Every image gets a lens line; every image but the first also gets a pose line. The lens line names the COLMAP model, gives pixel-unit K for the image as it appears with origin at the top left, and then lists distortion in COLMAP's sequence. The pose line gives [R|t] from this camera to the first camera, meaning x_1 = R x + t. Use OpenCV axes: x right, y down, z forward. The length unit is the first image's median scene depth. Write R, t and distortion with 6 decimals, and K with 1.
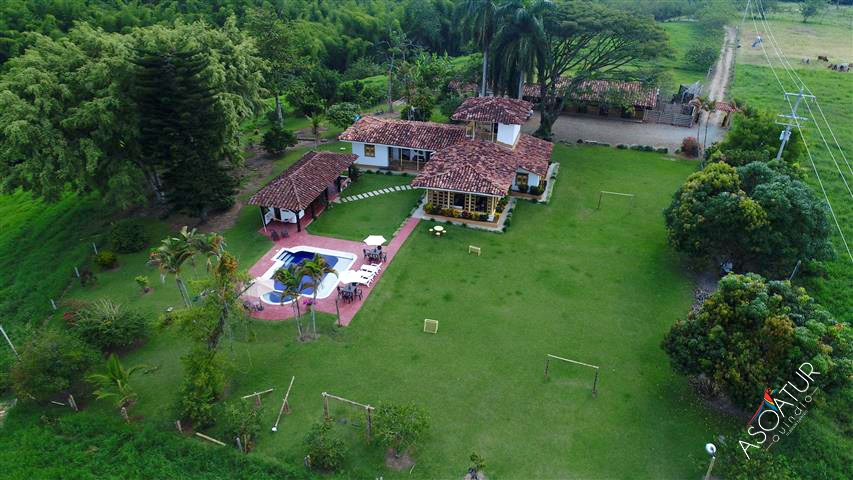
lens RADIAL K [[568.5, 0, 424.7], [0, 568.5, 238.4], [0, 0, 1]] dist [0.003211, -0.003819]
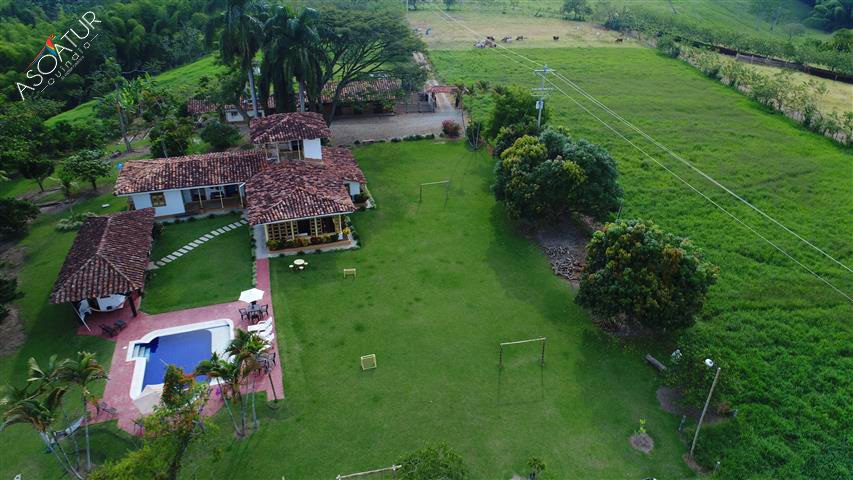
lens RADIAL K [[568.5, 0, 423.5], [0, 568.5, 239.7], [0, 0, 1]] dist [0.003211, -0.003819]
pose [[0.835285, -0.269624, 0.479169, -0.227690], [0.270543, 0.960252, 0.068717, -0.058270], [-0.478651, 0.072237, 0.875029, 0.091014]]
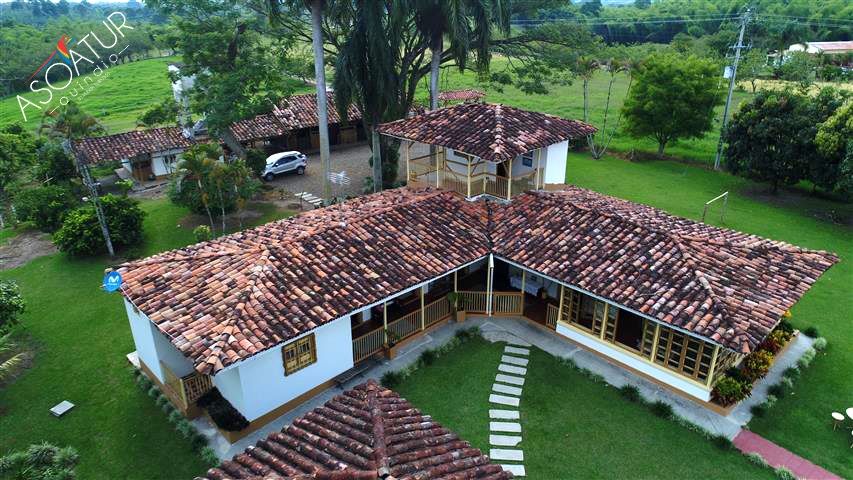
lens RADIAL K [[568.5, 0, 430.1], [0, 568.5, 239.7], [0, 0, 1]] dist [0.003211, -0.003819]
pose [[0.510175, -0.351702, 0.784874, -0.328291], [0.425338, 0.896336, 0.125174, -0.257677], [-0.747535, 0.269976, 0.606881, 0.914560]]
